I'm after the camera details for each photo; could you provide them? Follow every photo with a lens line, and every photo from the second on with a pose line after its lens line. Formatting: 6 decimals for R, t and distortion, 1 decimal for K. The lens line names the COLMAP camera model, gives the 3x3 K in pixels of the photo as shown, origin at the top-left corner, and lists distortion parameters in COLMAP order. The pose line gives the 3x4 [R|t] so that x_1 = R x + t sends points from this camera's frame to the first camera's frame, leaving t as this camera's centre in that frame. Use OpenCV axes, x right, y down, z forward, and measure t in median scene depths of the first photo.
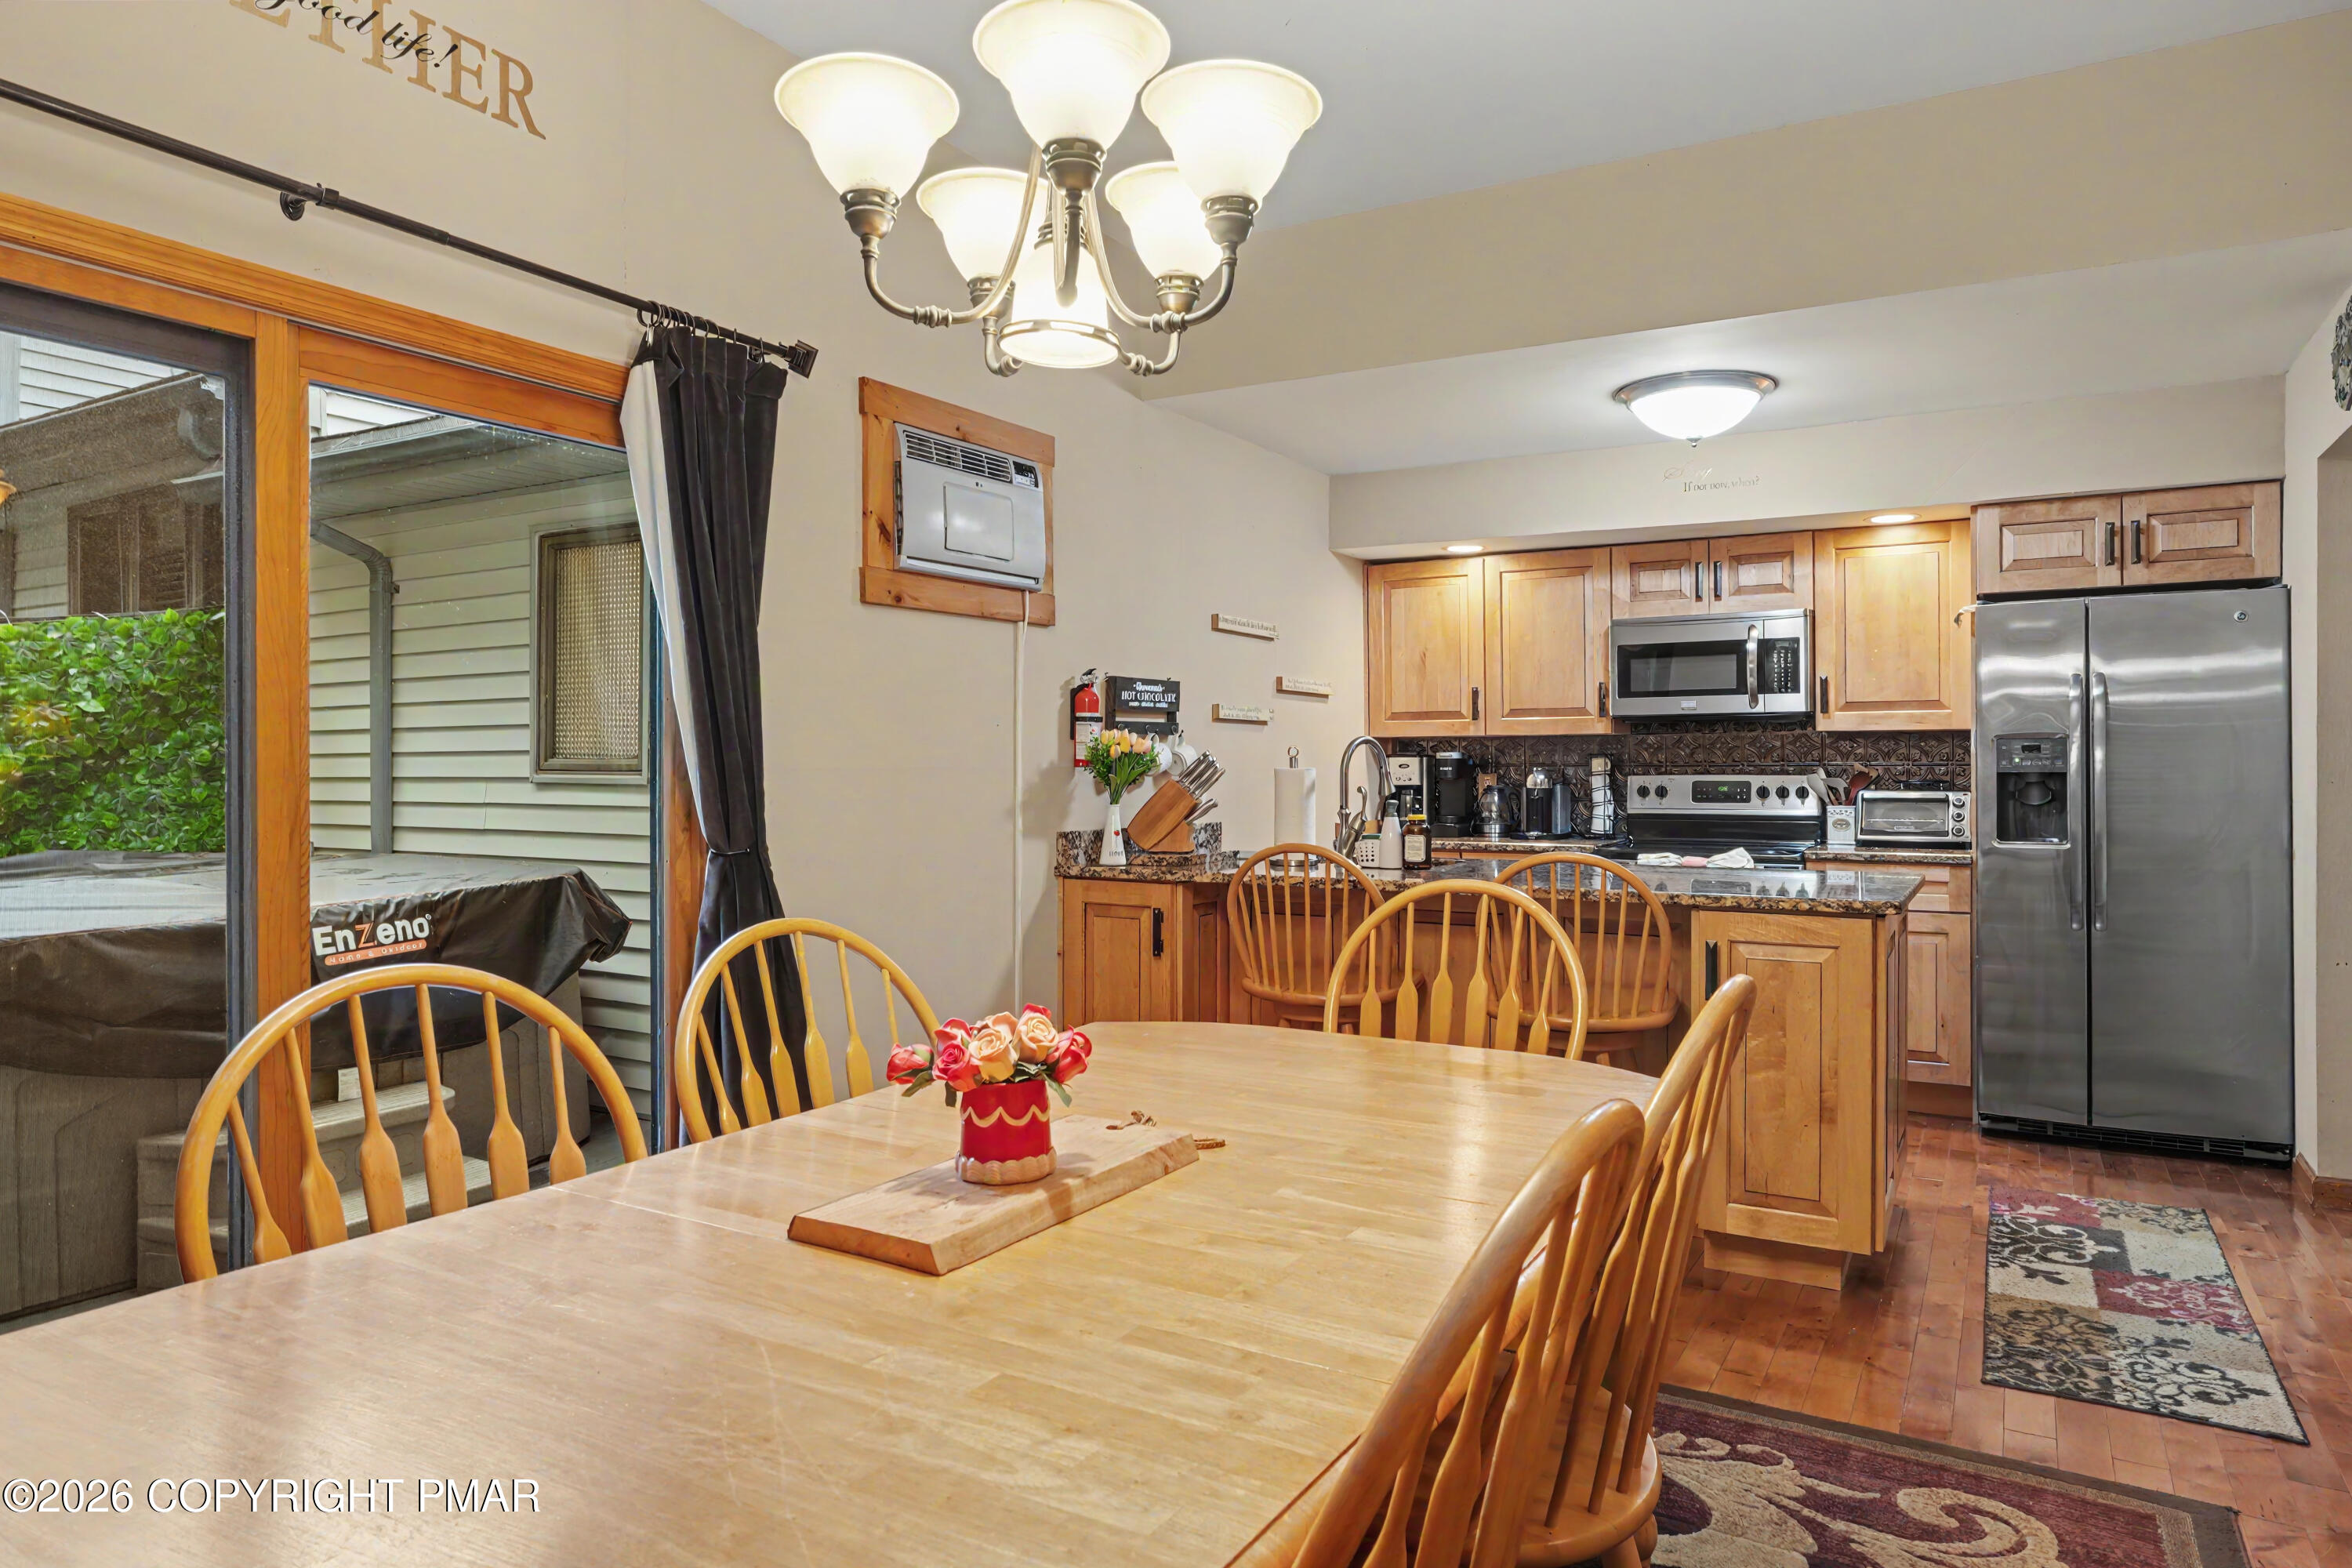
lens RADIAL K [[1462.1, 0, 1182.6], [0, 1462.1, 754.5], [0, 0, 1]] dist [-0.024536, 0.021839]
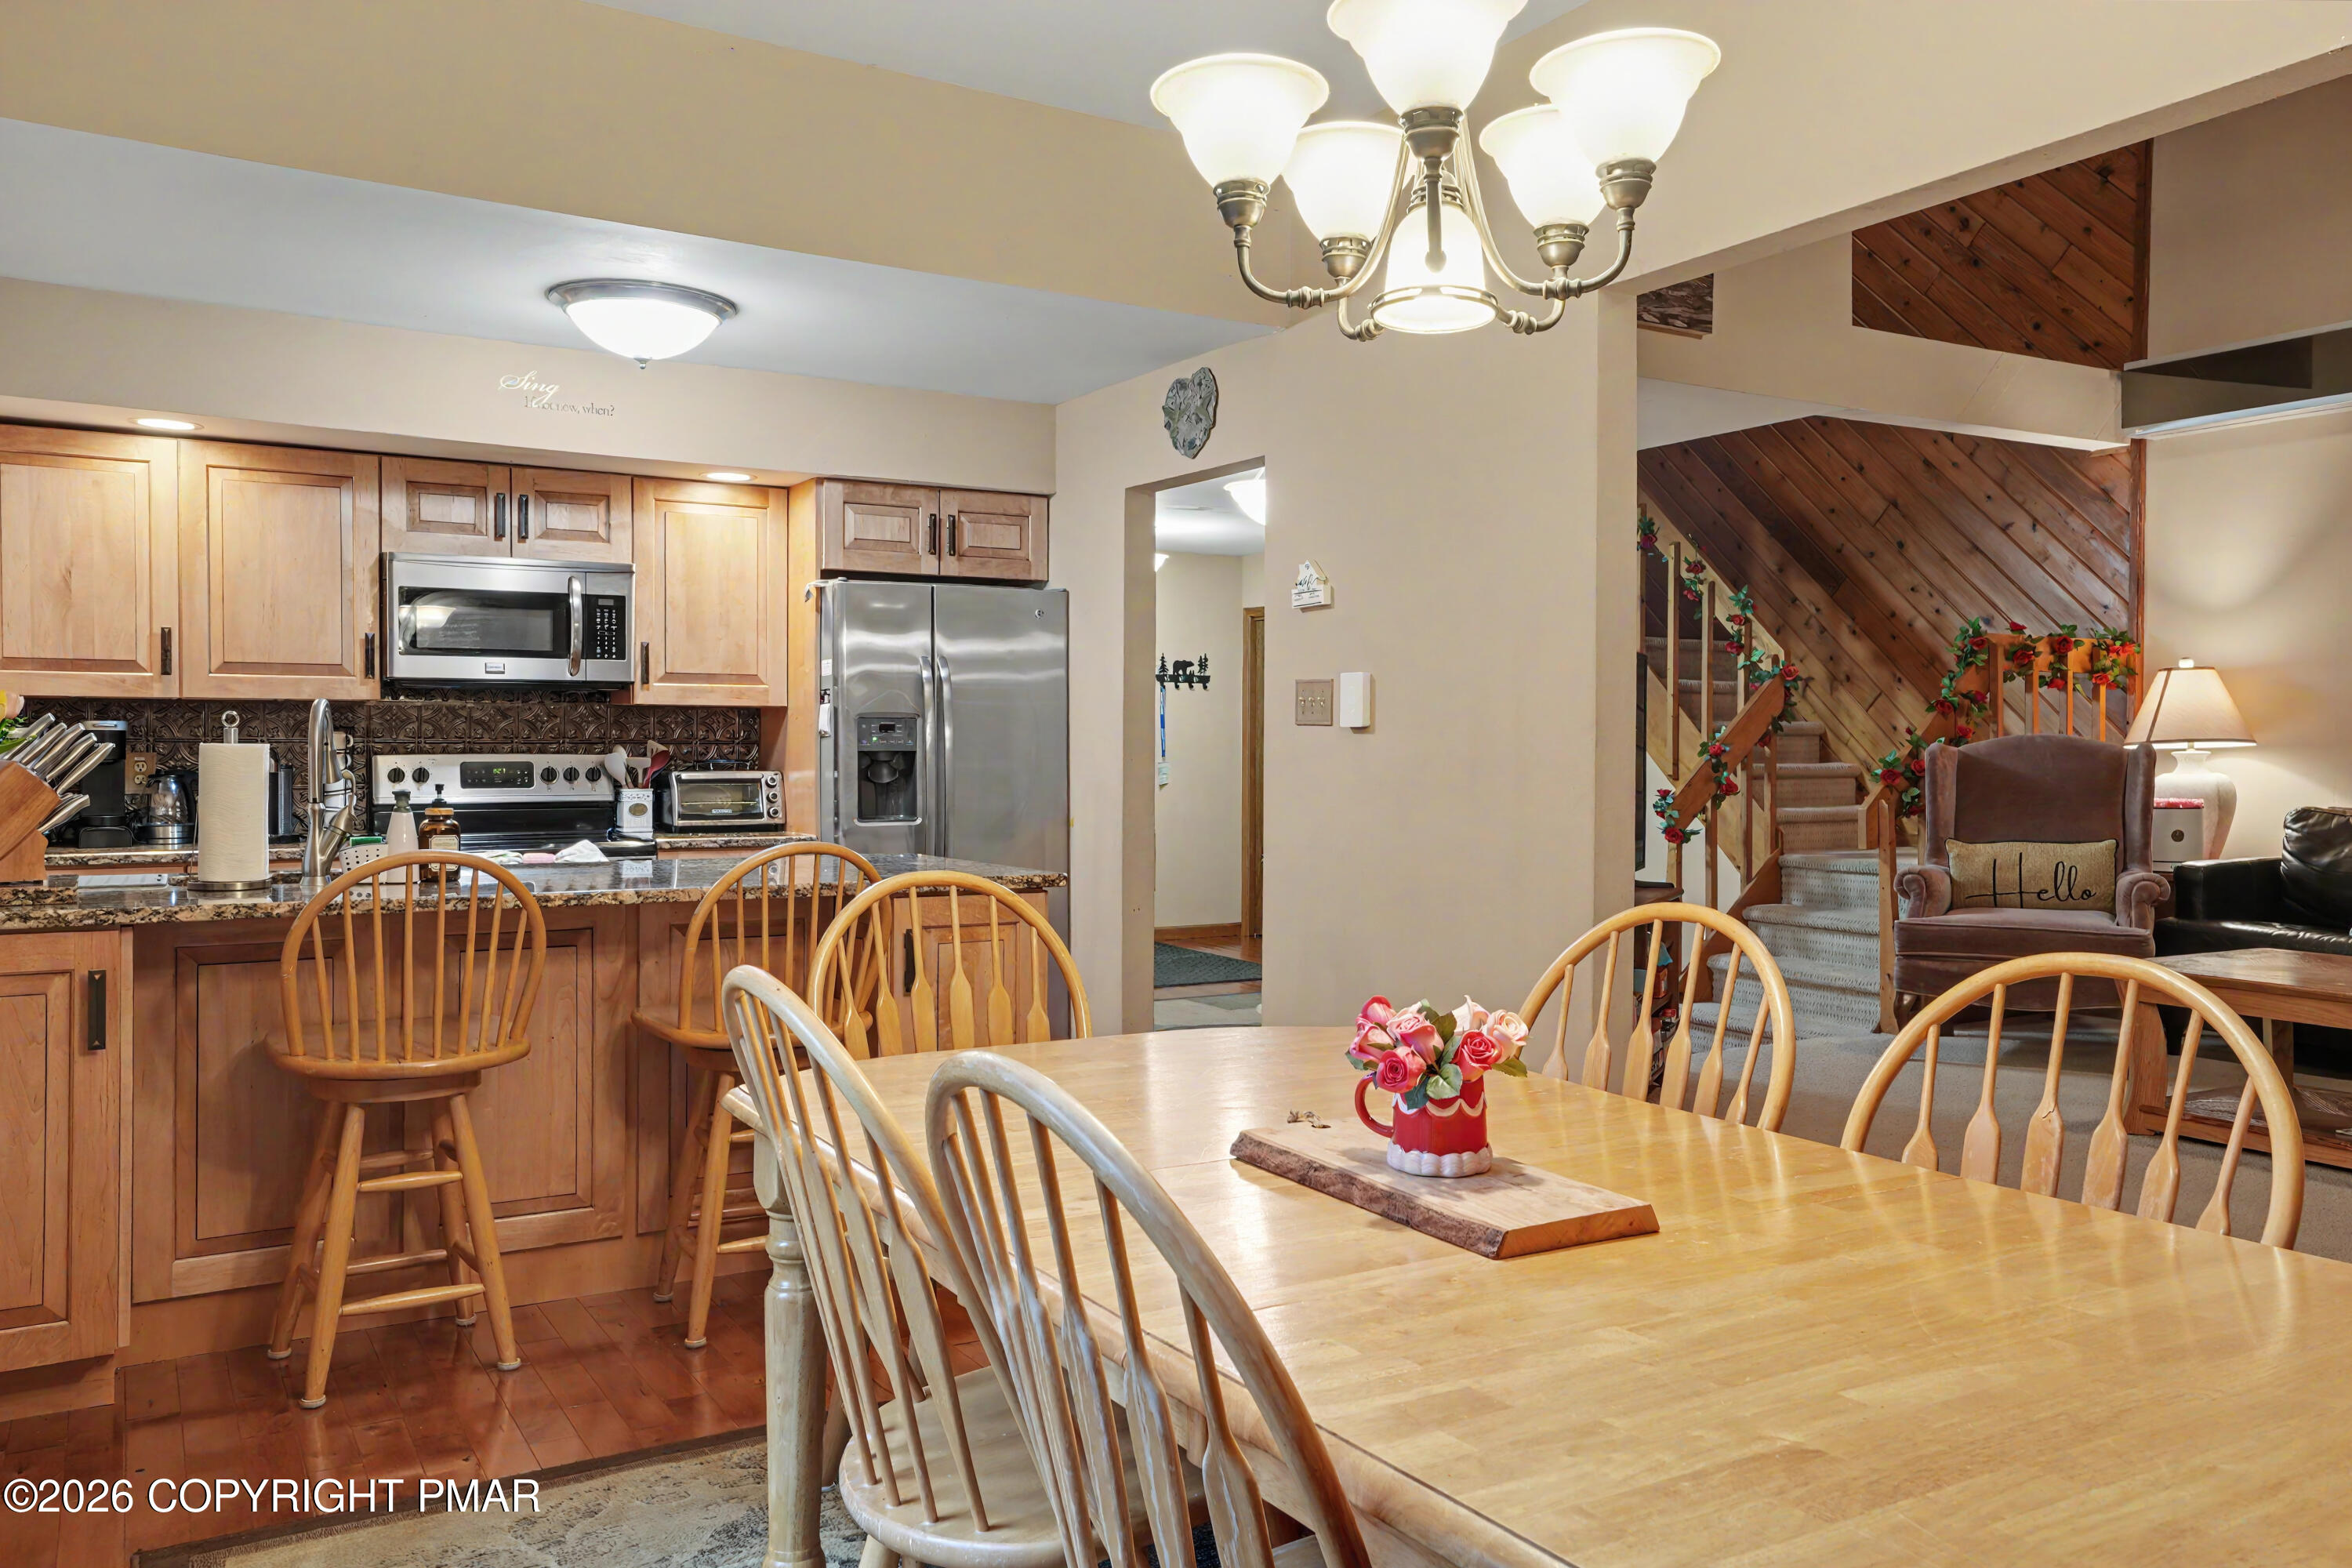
lens RADIAL K [[1796.8, 0, 1205.6], [0, 1796.8, 766.5], [0, 0, 1]] dist [0.015517, 0.040898]
pose [[0.484608, -0.006572, 0.874707, -0.353905], [-0.012292, 0.999822, 0.014323, 0.001830], [-0.874645, -0.017693, 0.484441, 0.169874]]
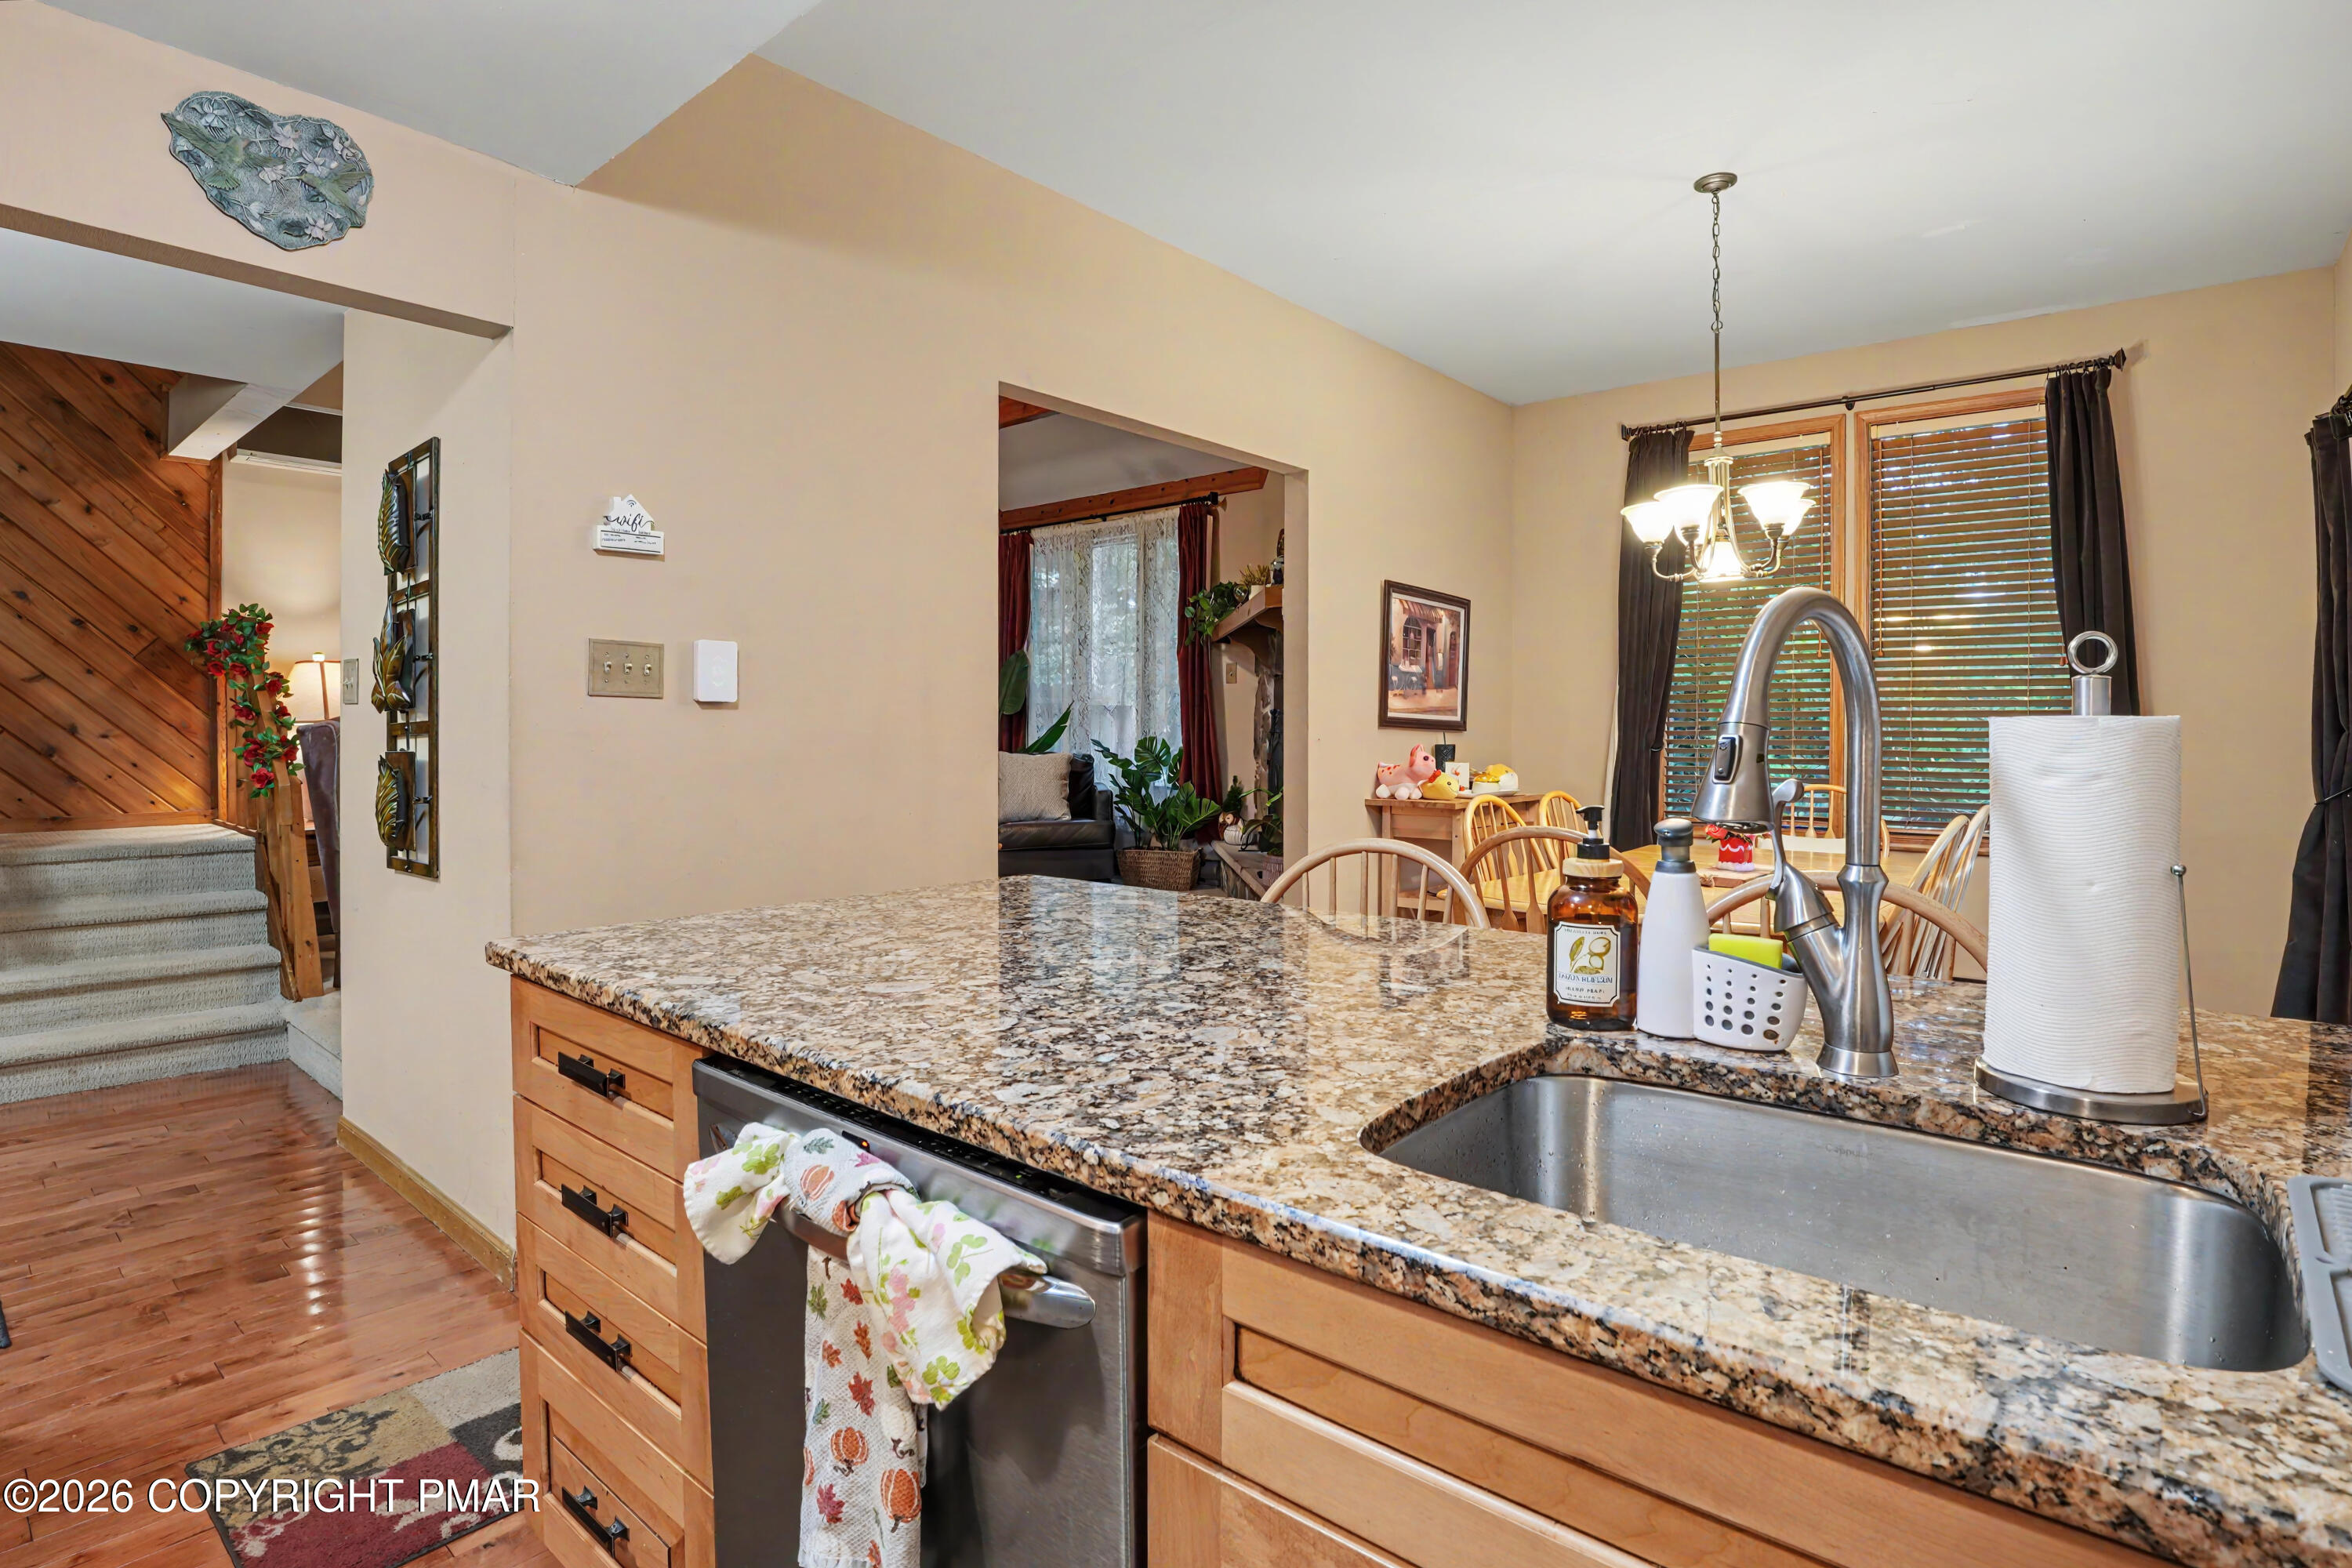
lens RADIAL K [[1140.4, 0, 1203.0], [0, 1140.4, 734.1], [0, 0, 1]] dist [-0.041461, 0.004097]
pose [[-0.985230, 0.001070, 0.171233, 0.161554], [0.000055, 0.999982, -0.005931, 0.011383], [-0.171236, -0.005834, -0.985213, 0.995771]]
